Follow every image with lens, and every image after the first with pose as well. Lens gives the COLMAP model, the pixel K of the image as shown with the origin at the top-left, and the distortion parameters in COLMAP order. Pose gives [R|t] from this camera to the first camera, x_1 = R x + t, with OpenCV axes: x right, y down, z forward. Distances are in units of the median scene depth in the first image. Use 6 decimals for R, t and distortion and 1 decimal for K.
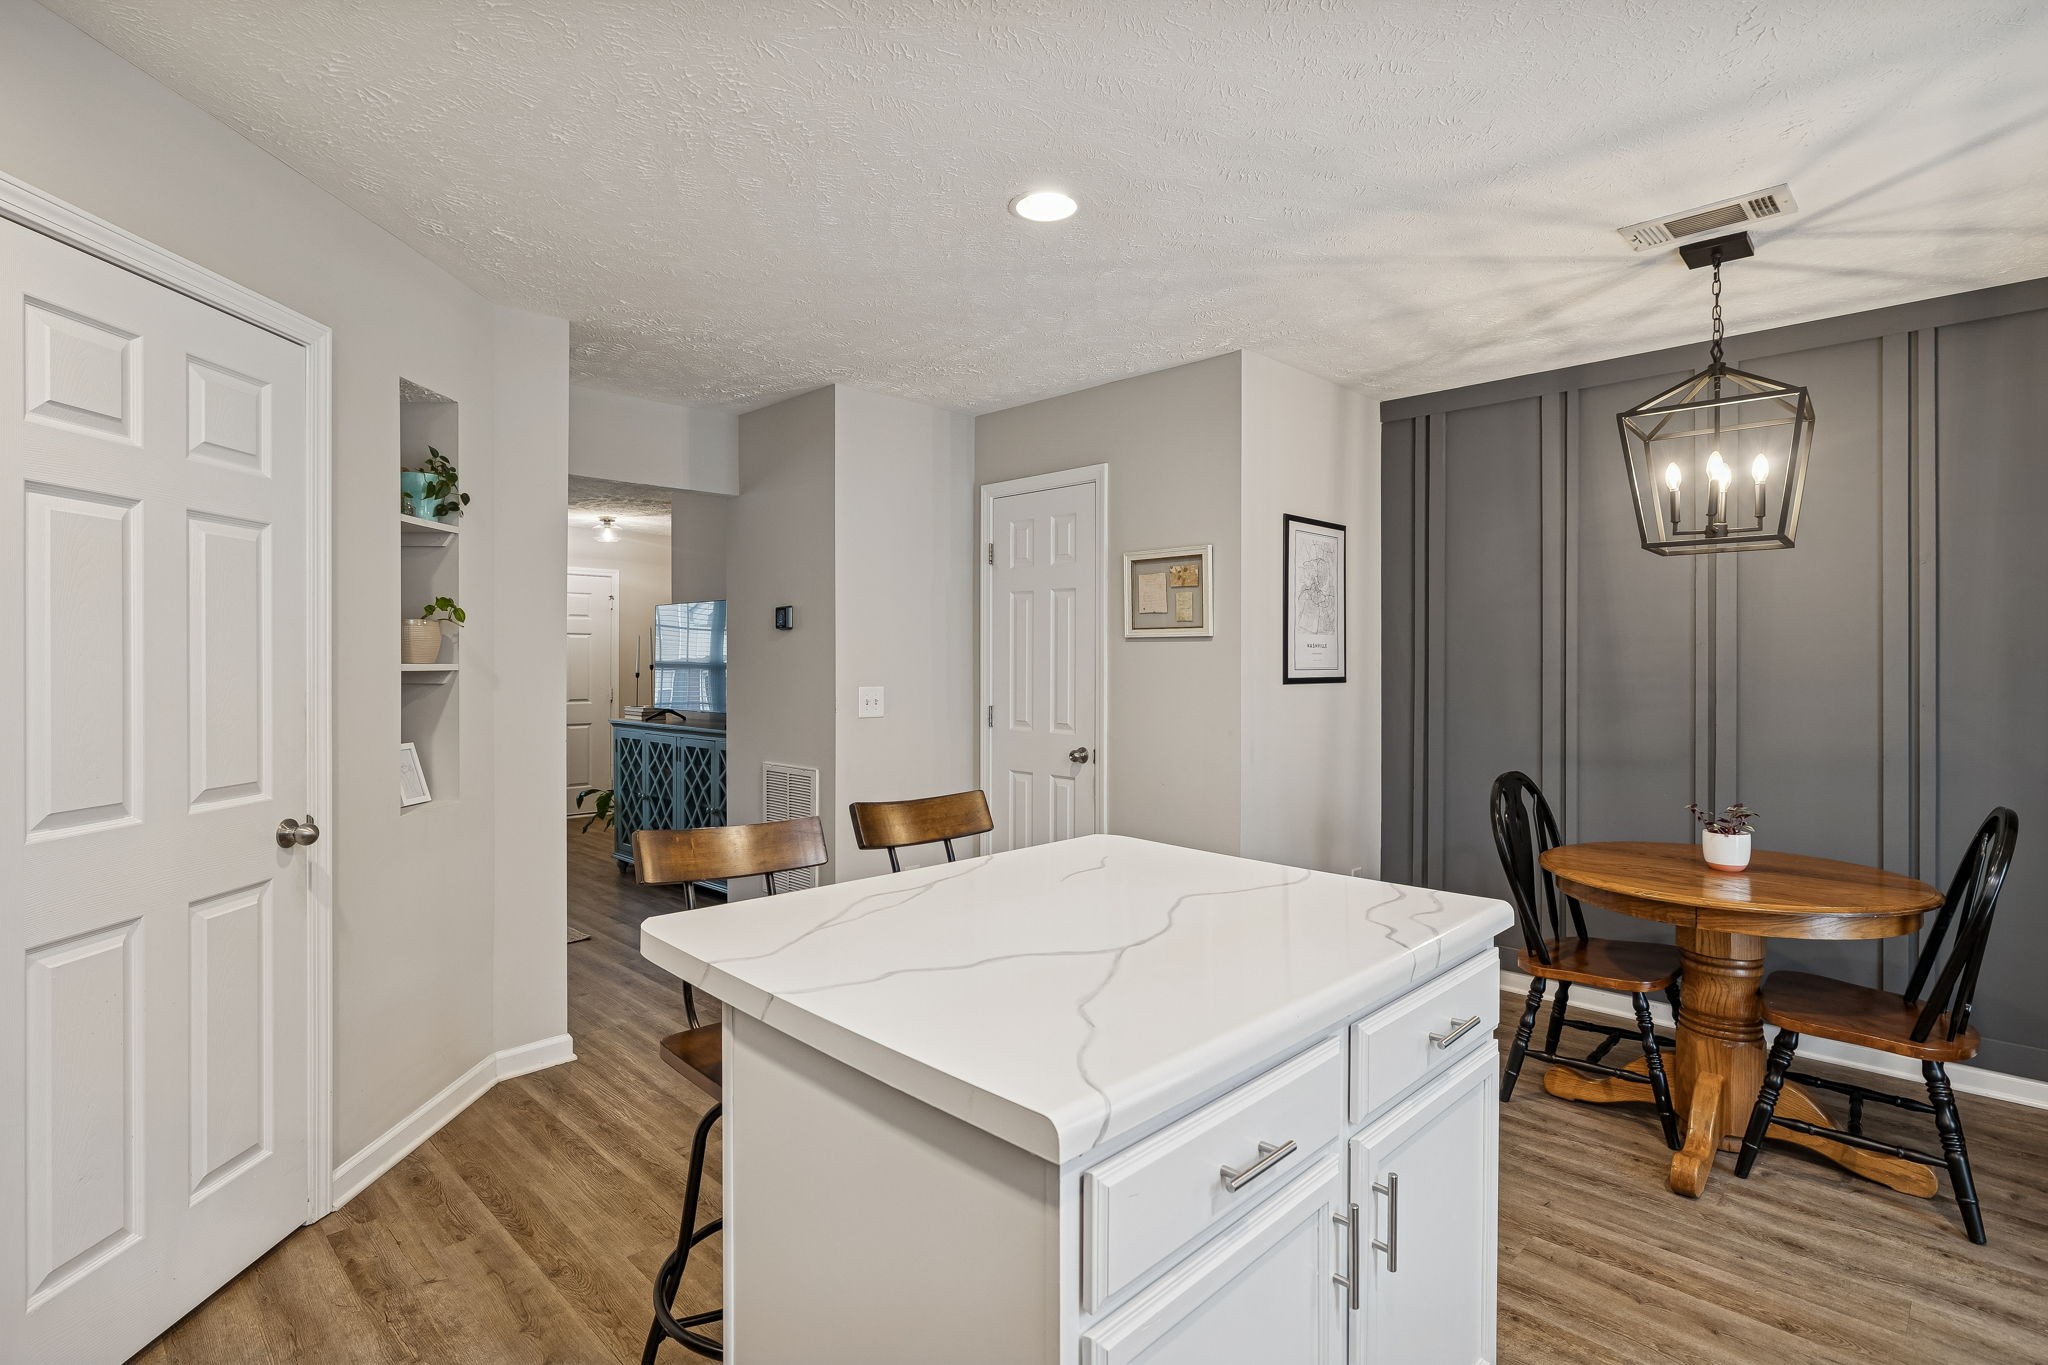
lens RADIAL K [[997.7, 0, 1026.4], [0, 997.7, 662.6], [0, 0, 1]] dist [-0.010425, 0.000328]
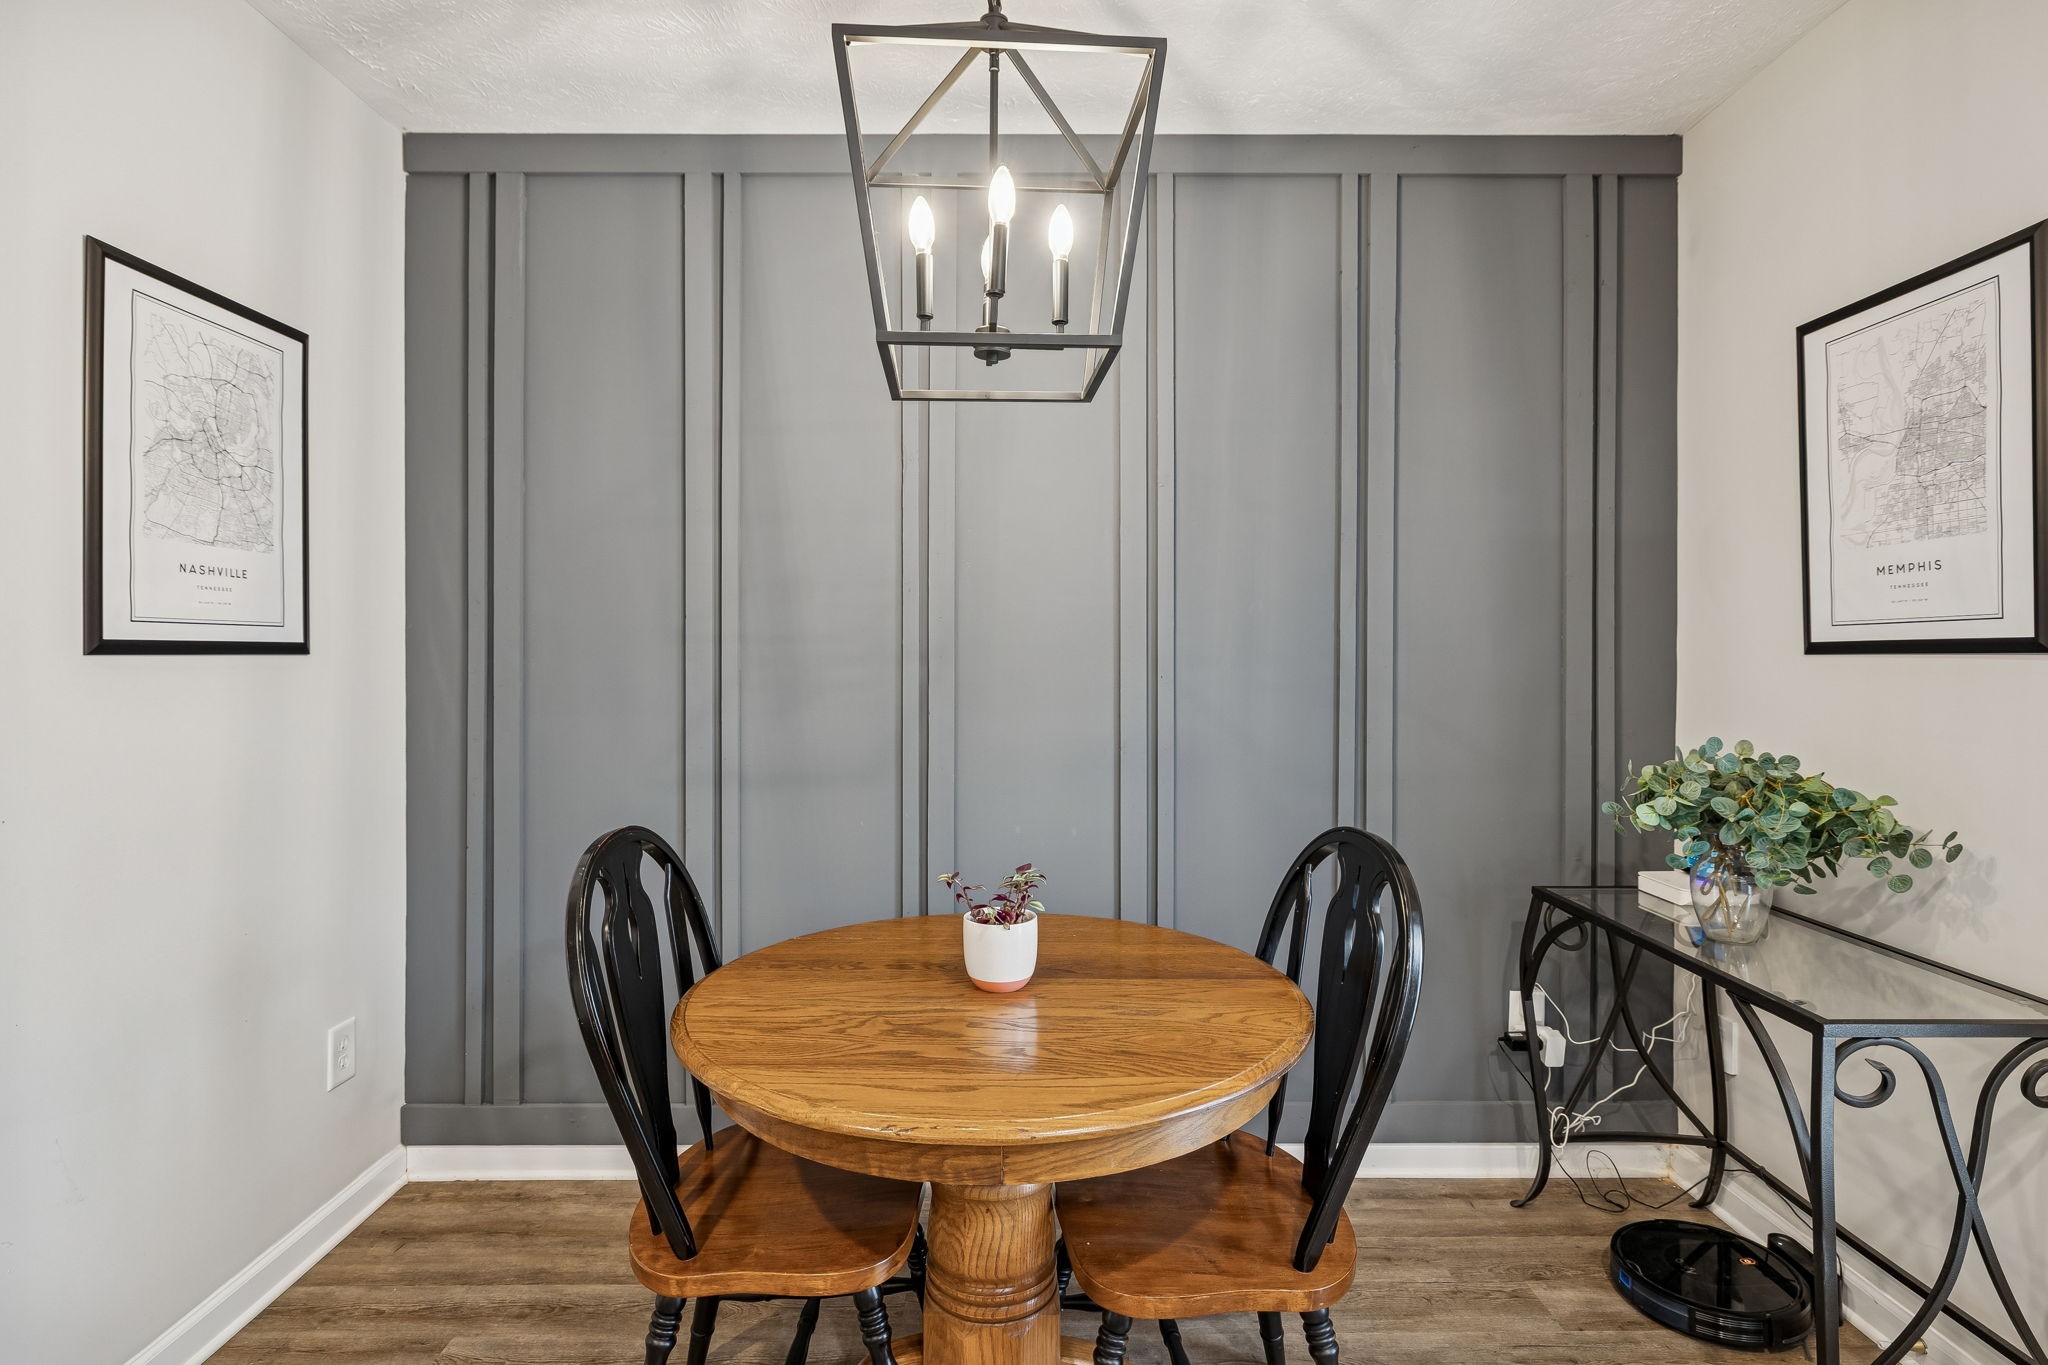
lens RADIAL K [[997.7, 0, 1026.4], [0, 997.7, 662.6], [0, 0, 1]] dist [-0.010425, 0.000328]
pose [[0.699706, -0.006125, 0.714405, 0.246036], [-0.001775, 0.999945, 0.010311, 0.020793], [-0.714429, -0.008482, 0.699657, 0.456158]]
